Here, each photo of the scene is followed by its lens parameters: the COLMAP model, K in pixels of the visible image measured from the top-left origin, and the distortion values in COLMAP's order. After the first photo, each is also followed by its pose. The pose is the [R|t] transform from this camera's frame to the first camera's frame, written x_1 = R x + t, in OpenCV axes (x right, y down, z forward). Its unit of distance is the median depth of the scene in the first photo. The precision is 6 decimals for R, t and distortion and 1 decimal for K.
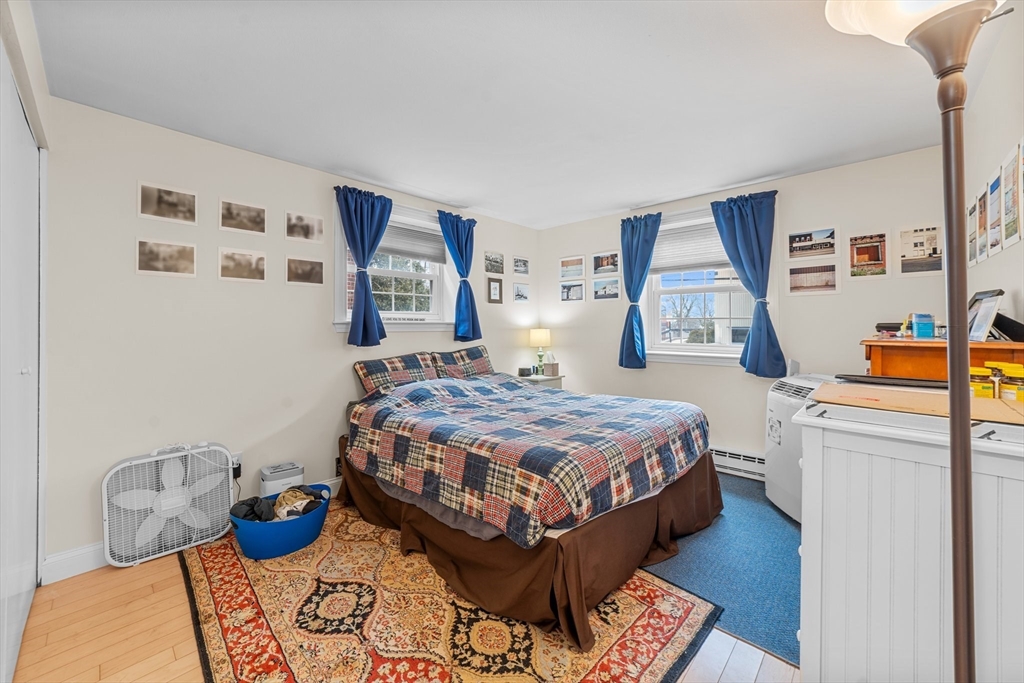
lens RADIAL K [[391.6, 0, 509.9], [0, 391.6, 332.5], [0, 0, 1]] dist [-0.026340, 0.008197]
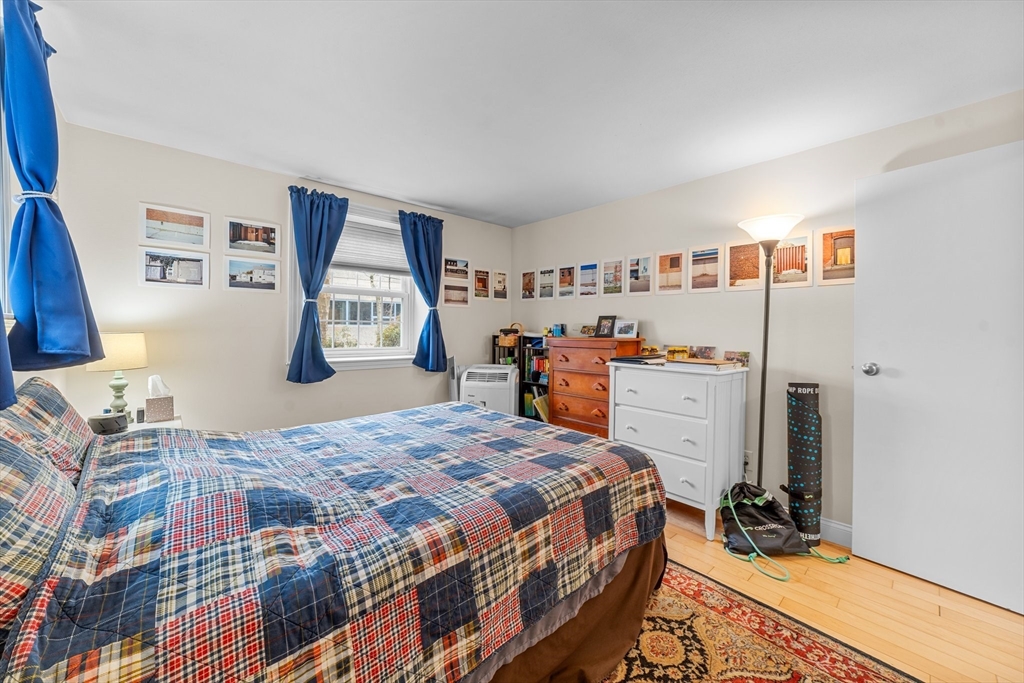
lens RADIAL K [[390.2, 0, 512.0], [0, 390.2, 341.5], [0, 0, 1]] dist [-0.026951, 0.007836]
pose [[0.084765, -0.025985, 0.996062, -0.609465], [0.009549, 0.999635, 0.025265, -0.010190], [-0.996355, 0.007370, 0.084982, 0.760716]]
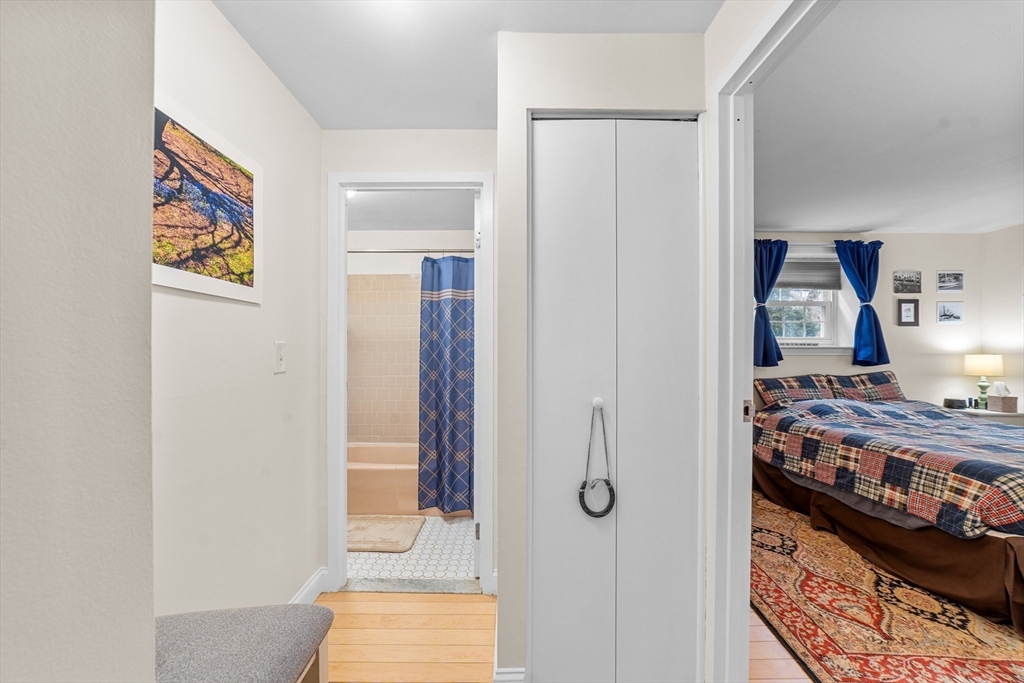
lens RADIAL K [[392.7, 0, 509.2], [0, 392.7, 354.3], [0, 0, 1]] dist [-0.024669, 0.007834]
pose [[0.688548, 0.013033, -0.725074, -0.038353], [-0.014381, 0.999887, 0.004317, 0.002743], [0.725048, 0.007455, 0.688658, -0.486192]]
